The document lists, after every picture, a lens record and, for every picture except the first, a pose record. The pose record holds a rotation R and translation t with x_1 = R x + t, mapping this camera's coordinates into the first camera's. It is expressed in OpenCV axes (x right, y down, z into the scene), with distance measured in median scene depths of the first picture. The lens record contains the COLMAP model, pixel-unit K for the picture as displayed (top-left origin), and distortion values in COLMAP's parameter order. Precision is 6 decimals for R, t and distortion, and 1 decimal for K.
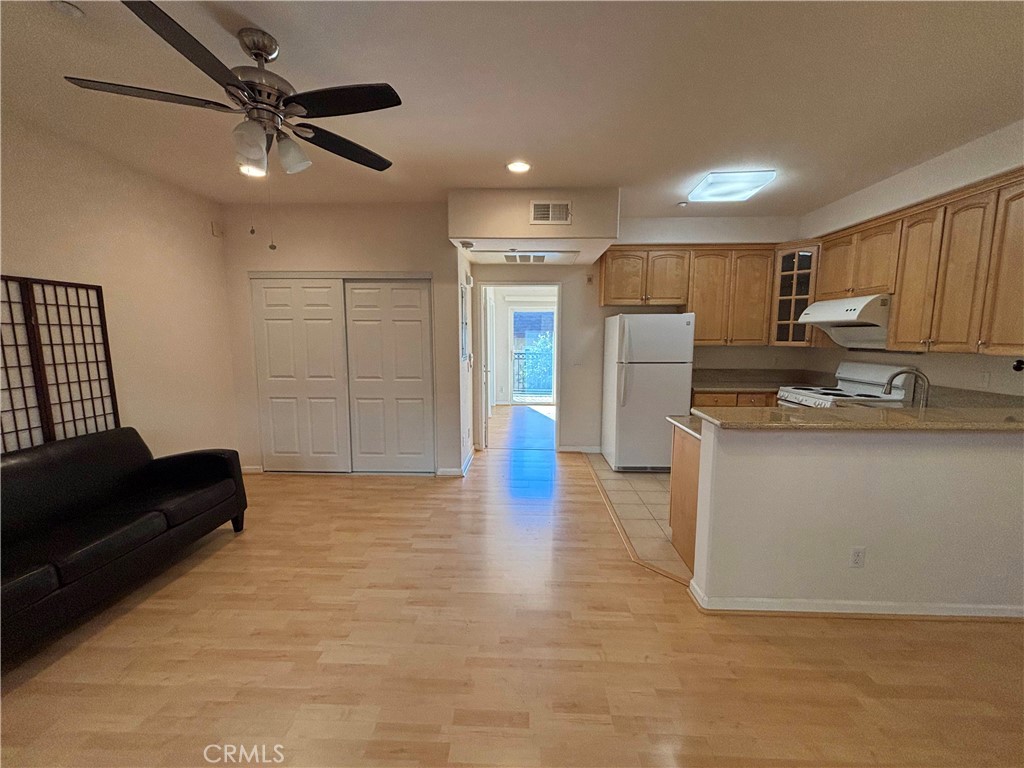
lens RADIAL K [[416.1, 0, 511.4], [0, 416.1, 383.7], [0, 0, 1]] dist [0.007837, -0.001086]
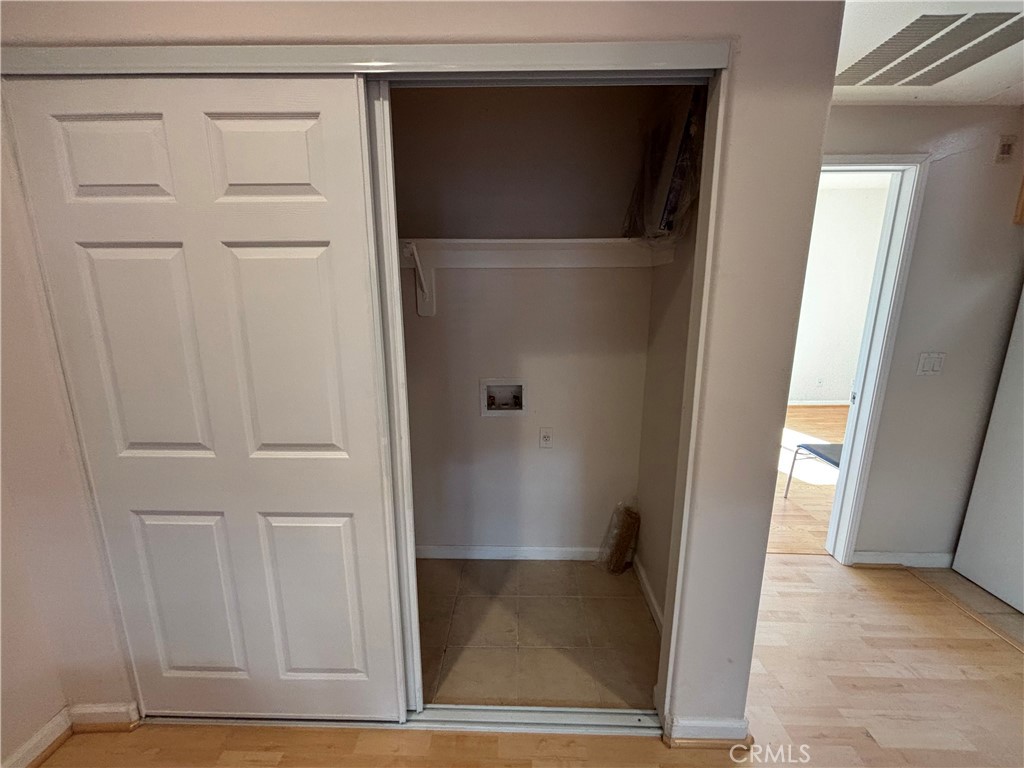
lens RADIAL K [[416.1, 0, 511.7], [0, 416.1, 382.8], [0, 0, 1]] dist [0.007837, -0.001086]
pose [[0.999935, -0.005164, 0.010205, -0.380178], [0.004221, 0.995905, 0.090308, -0.106843], [-0.010630, -0.090259, 0.995862, 0.870388]]
